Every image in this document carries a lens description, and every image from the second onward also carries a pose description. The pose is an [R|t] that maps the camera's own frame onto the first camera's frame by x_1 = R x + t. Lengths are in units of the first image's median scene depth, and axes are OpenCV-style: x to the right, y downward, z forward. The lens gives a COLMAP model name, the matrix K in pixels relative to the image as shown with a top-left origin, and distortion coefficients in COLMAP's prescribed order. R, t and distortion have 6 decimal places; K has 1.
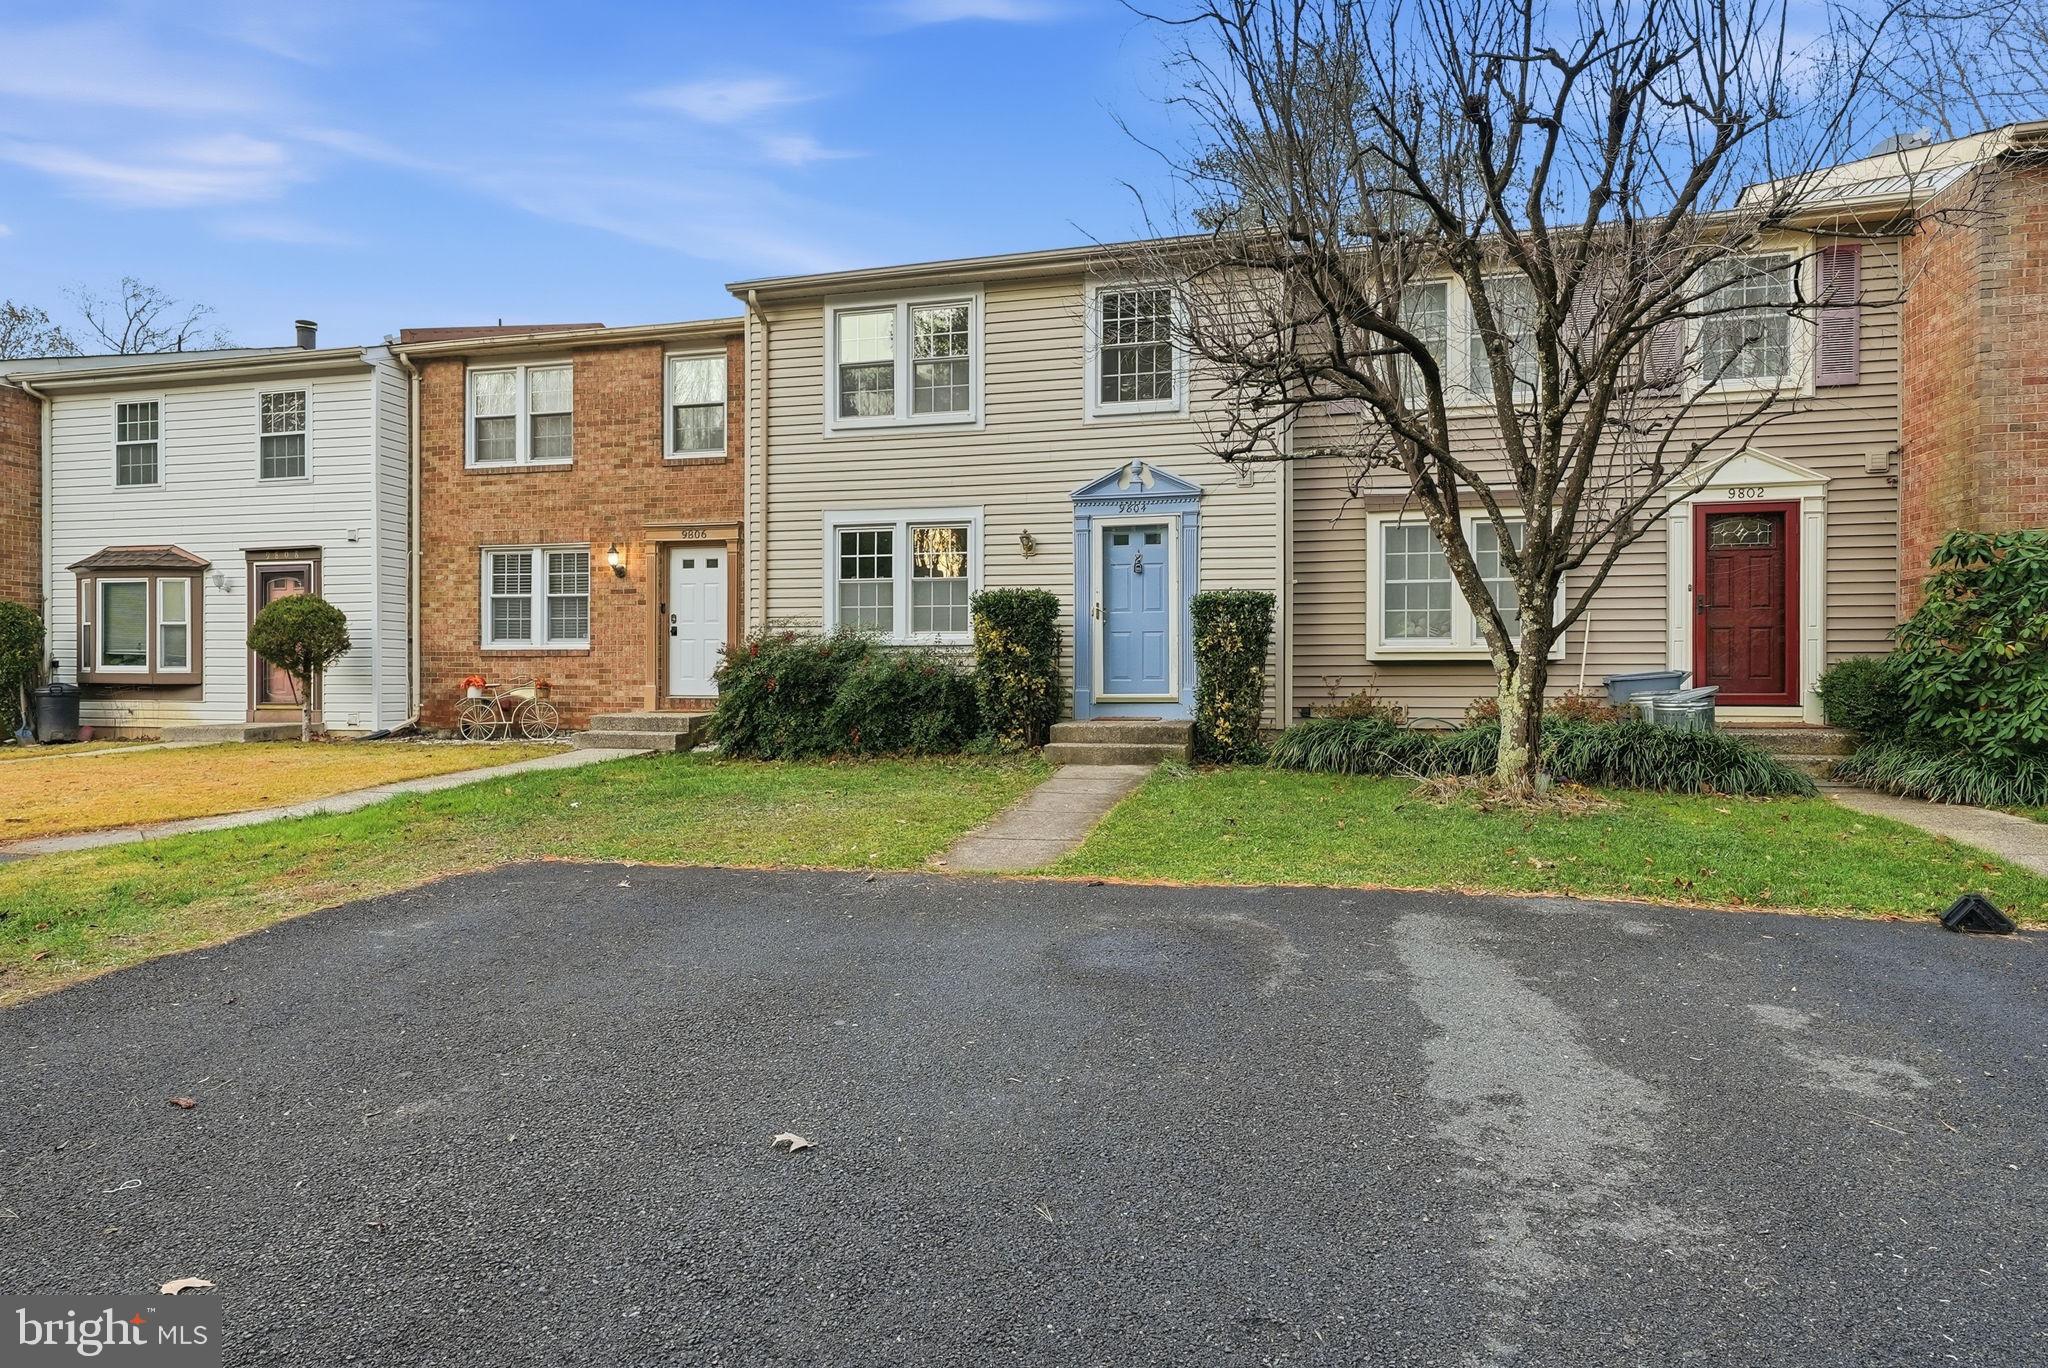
lens RADIAL K [[786.9, 0, 1017.7], [0, 786.9, 659.5], [0, 0, 1]] dist [-0.000917, 0.000502]
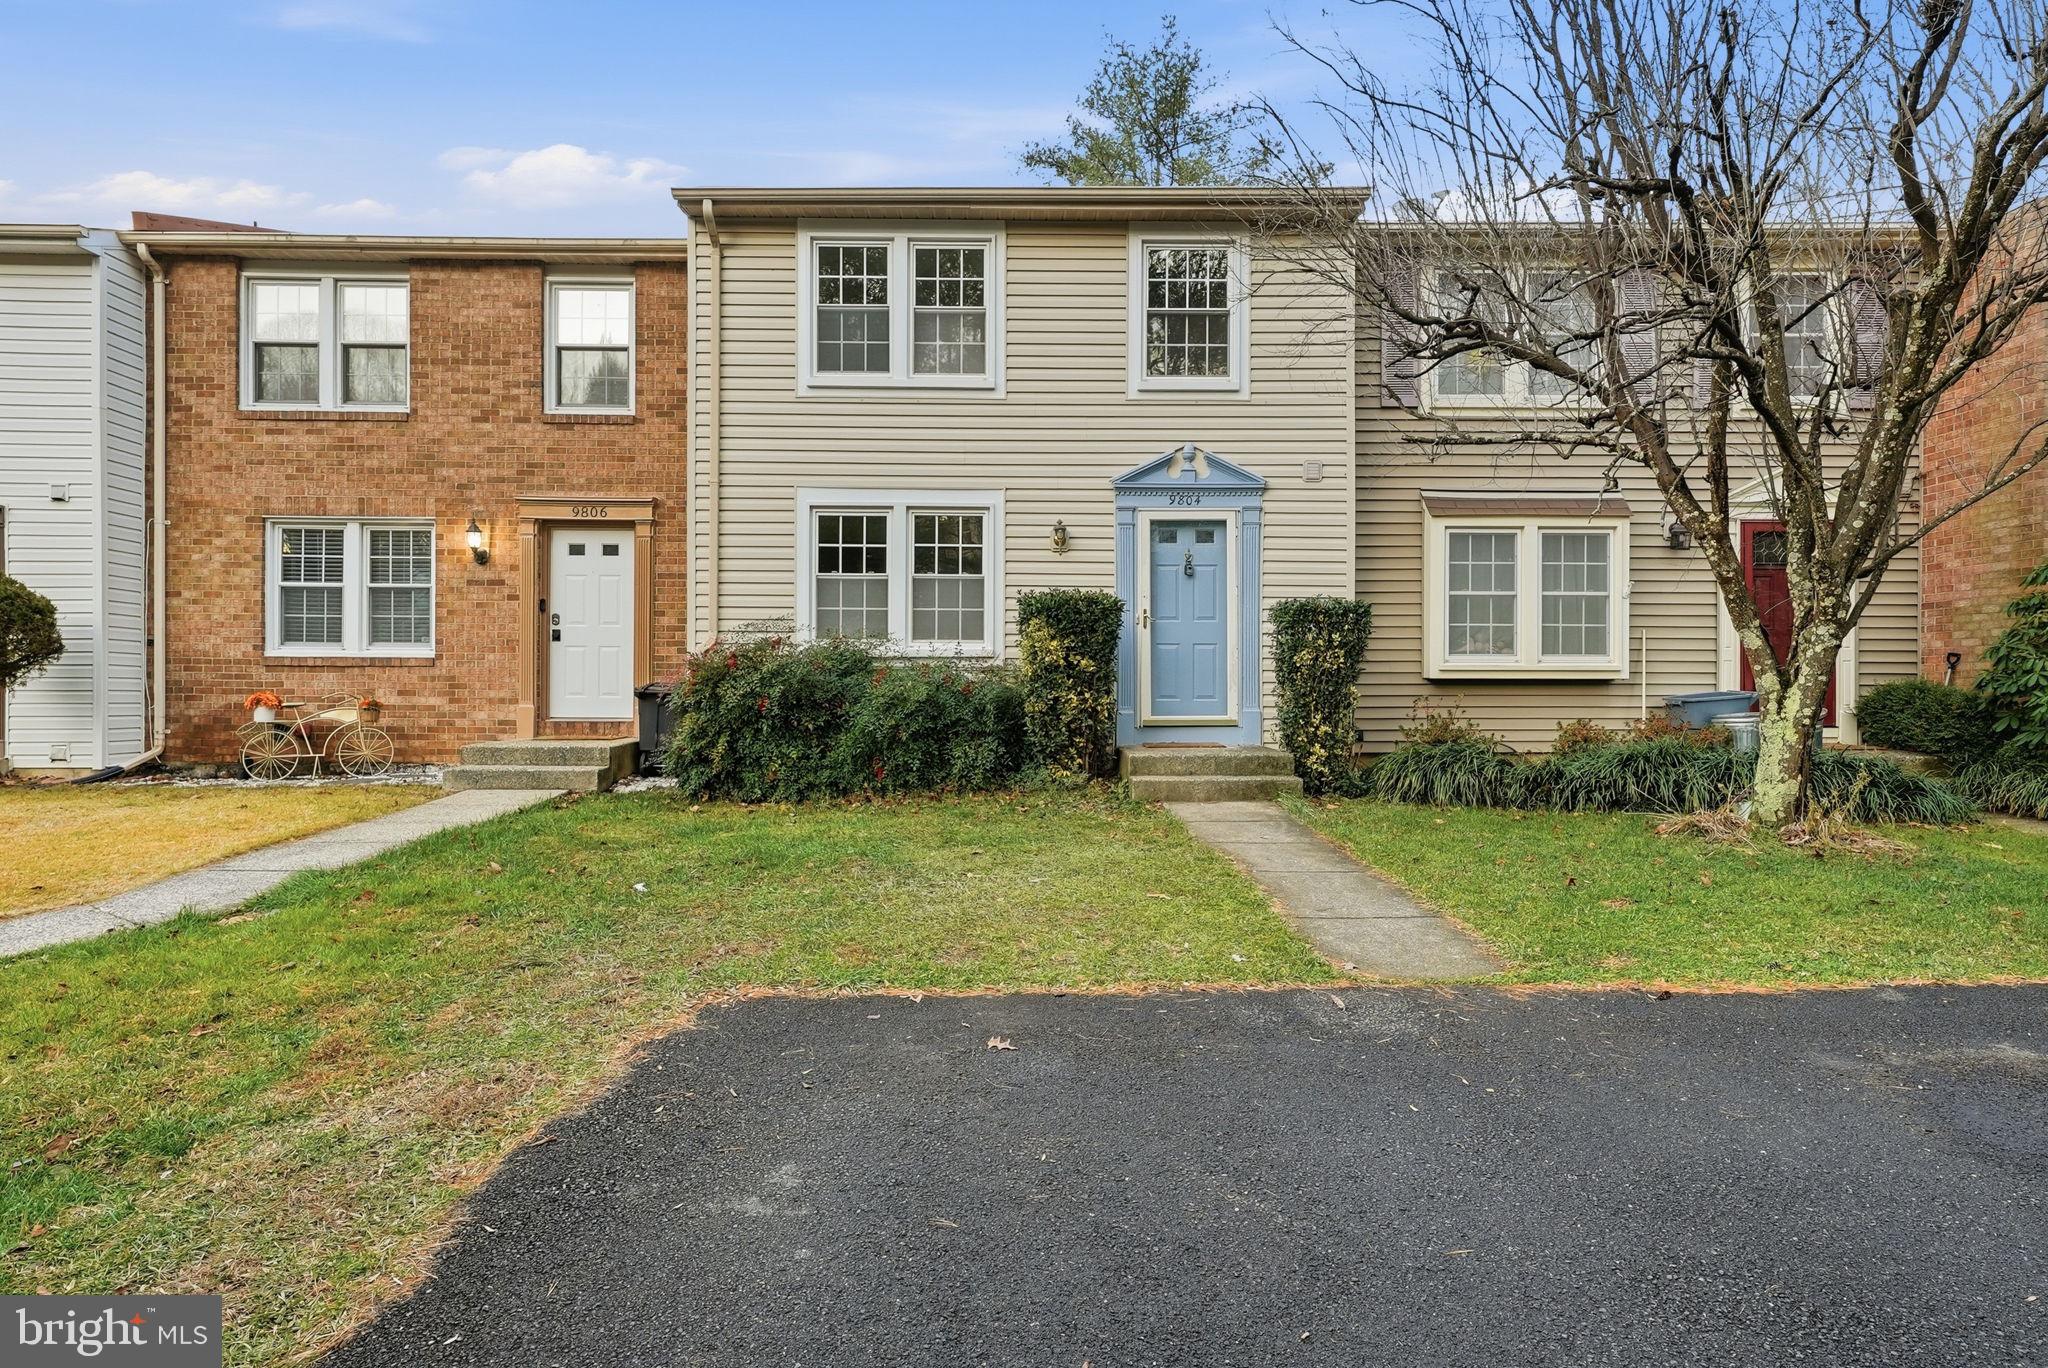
lens RADIAL K [[858.1, 0, 1031.3], [0, 858.1, 676.1], [0, 0, 1]] dist [0.000053, 0.001215]
pose [[0.981933, 0.006740, 0.189108, -0.138147], [-0.007047, 0.999975, 0.000950, 0.000372], [-0.189096, -0.002265, 0.981956, 0.077317]]
